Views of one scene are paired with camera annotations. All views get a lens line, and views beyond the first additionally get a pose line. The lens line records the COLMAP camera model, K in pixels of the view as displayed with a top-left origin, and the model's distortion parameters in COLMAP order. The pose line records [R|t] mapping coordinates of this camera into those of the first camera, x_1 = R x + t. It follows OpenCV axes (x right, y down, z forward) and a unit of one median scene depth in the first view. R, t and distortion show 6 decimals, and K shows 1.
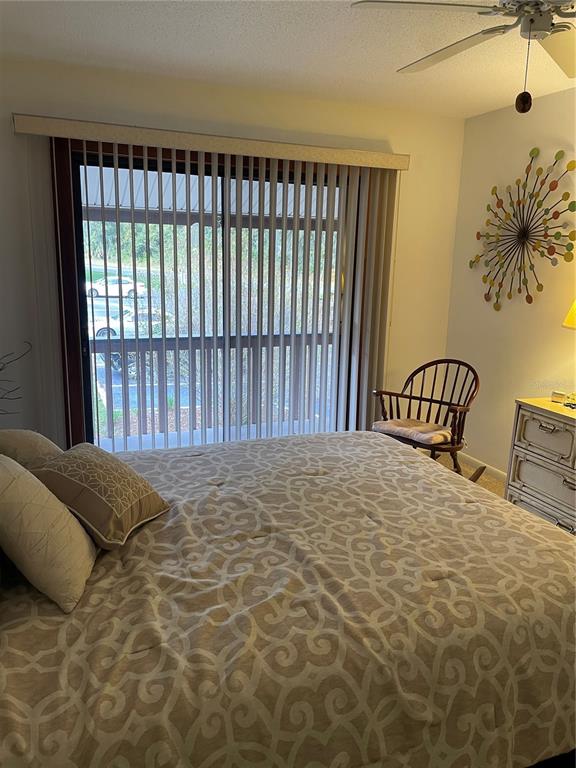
lens RADIAL K [[583.4, 0, 289.1], [0, 583.4, 387.7], [0, 0, 1]] dist [0.055778, -0.057201]
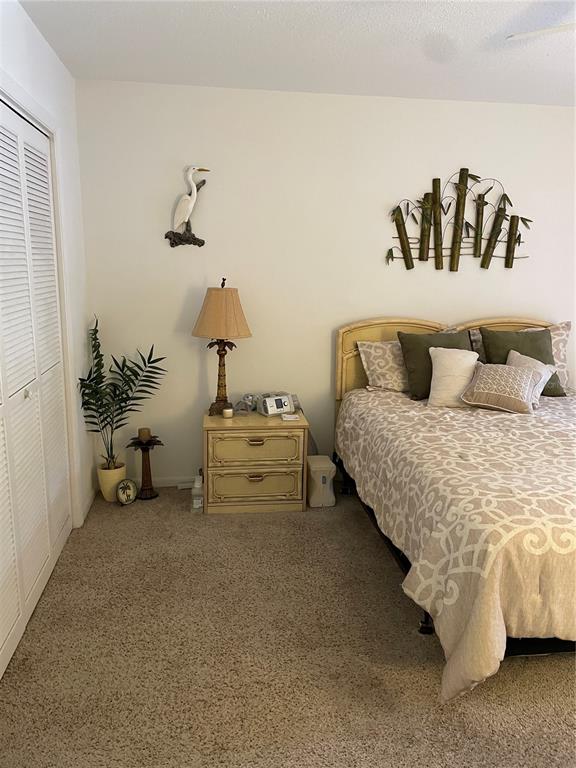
lens RADIAL K [[583.4, 0, 287.2], [0, 583.4, 385.1], [0, 0, 1]] dist [0.055778, -0.057201]
pose [[-0.240252, 0.175305, -0.954750, 1.670786], [-0.249828, 0.939259, 0.235327, -0.101461], [0.938011, 0.295061, -0.181863, 0.720927]]
